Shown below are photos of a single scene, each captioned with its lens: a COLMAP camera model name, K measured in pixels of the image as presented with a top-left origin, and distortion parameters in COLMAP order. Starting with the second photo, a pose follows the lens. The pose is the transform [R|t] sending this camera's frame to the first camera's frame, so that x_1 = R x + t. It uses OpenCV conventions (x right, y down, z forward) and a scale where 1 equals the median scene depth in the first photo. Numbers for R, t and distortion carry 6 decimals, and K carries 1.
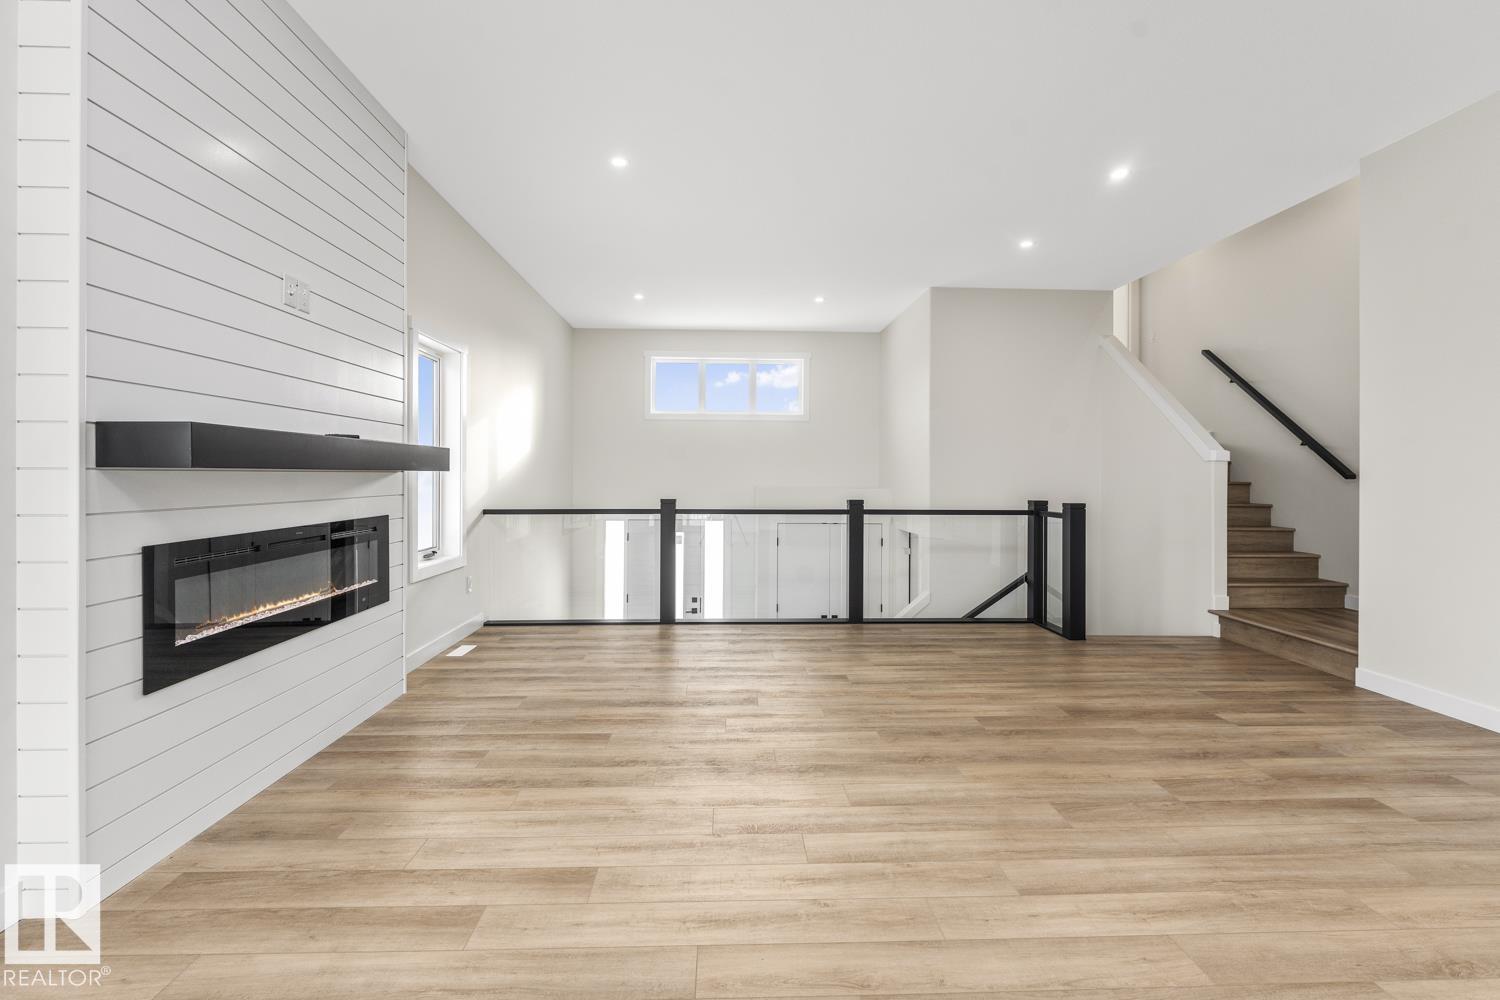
lens RADIAL K [[688.1, 0, 737.3], [0, 688.1, 468.9], [0, 0, 1]] dist [-0.001805, -0.000353]
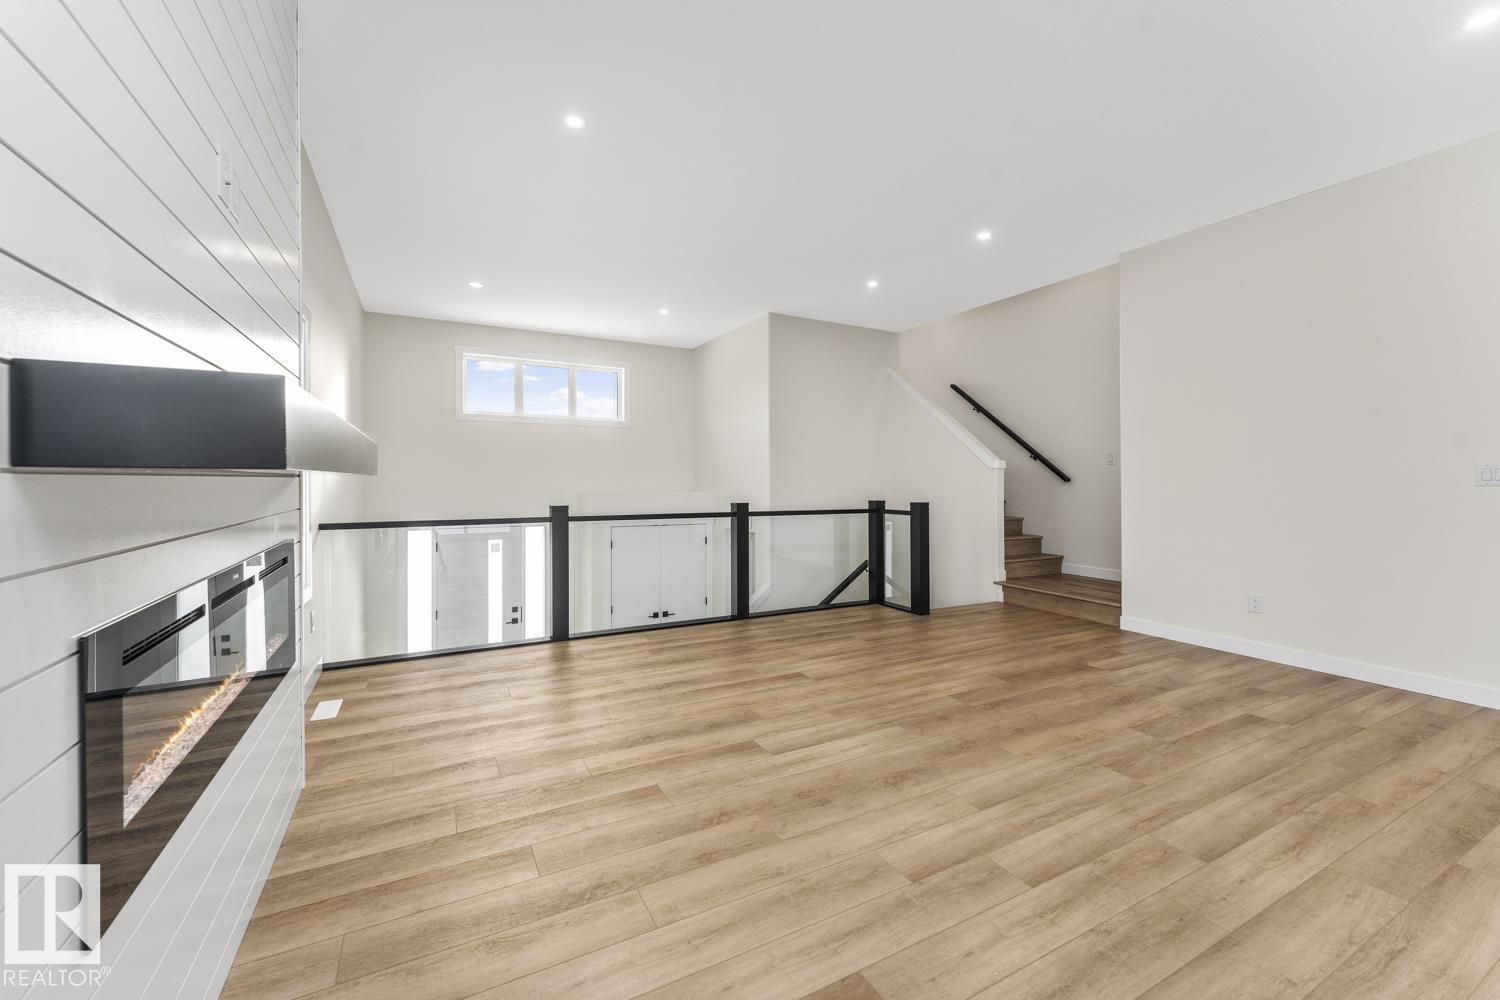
lens RADIAL K [[606.4, 0, 746.5], [0, 606.4, 475.0], [0, 0, 1]] dist [0.001640, 0.000025]
pose [[0.898275, 0.001468, 0.439431, -0.278737], [-0.002377, 0.999996, 0.001518, 0.000549], [-0.439427, -0.002409, 0.898275, 0.187899]]
